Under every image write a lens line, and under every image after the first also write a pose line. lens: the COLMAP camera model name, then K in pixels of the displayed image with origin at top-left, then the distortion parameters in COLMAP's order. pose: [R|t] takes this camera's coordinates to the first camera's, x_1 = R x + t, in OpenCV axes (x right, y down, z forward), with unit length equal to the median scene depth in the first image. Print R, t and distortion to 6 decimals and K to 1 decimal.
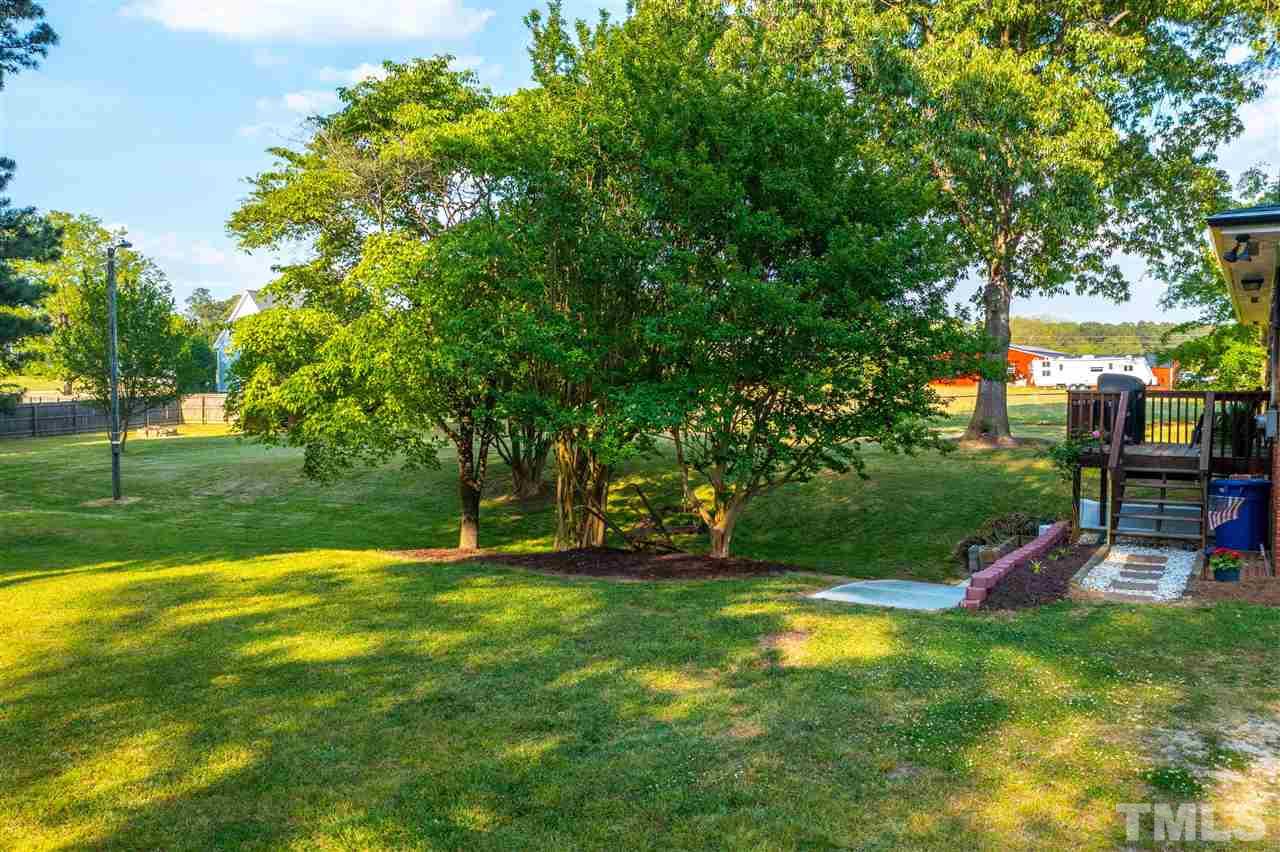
lens RADIAL K [[1051.3, 0, 640.0], [0, 1051.3, 426.0], [0, 0, 1]] dist [-0.092816, 0.175796]
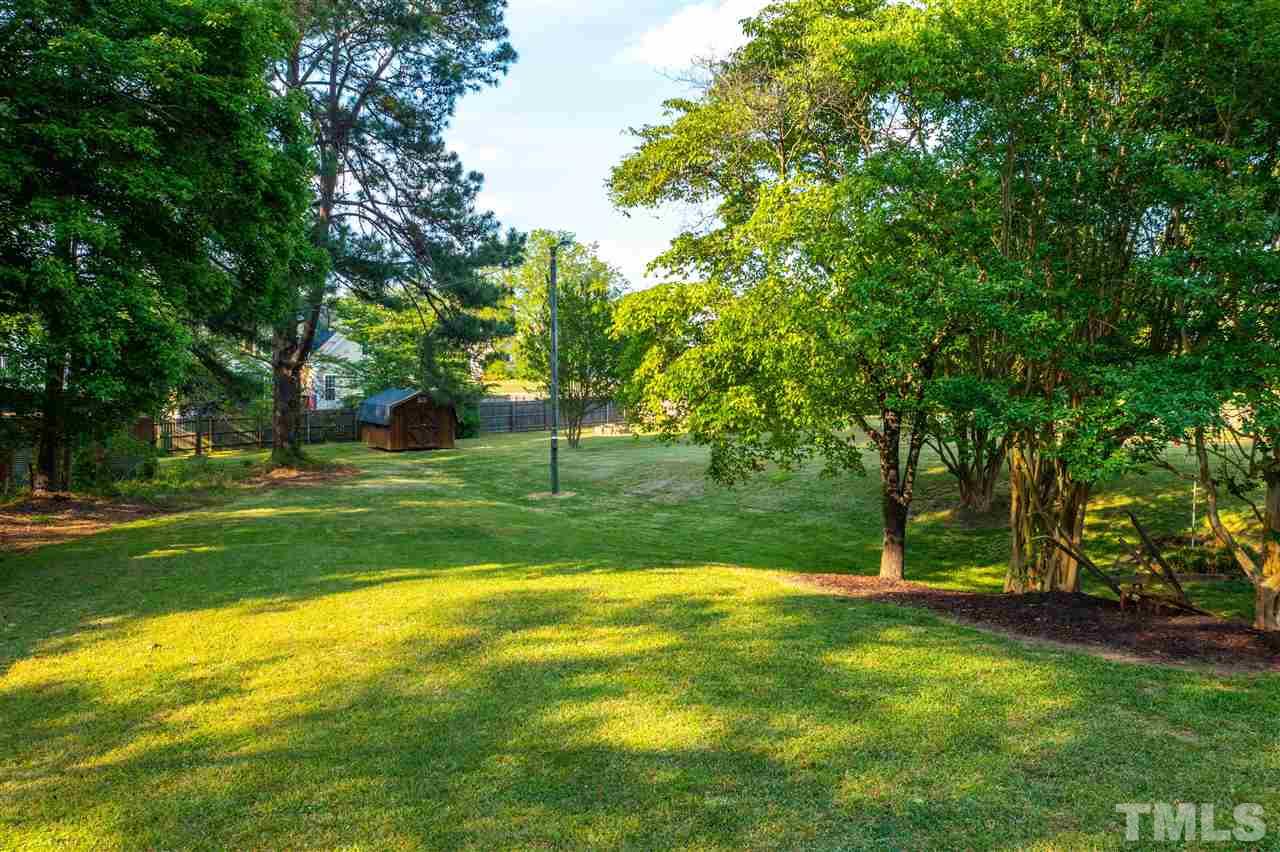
lens RADIAL K [[1024.8, 0, 632.5], [0, 1024.8, 417.3], [0, 0, 1]] dist [-0.006660, 0.000087]
pose [[0.903572, 0.014110, -0.428203, -0.010335], [-0.019849, 0.999763, -0.008940, 0.006152], [0.427975, 0.016578, 0.903638, 0.224219]]
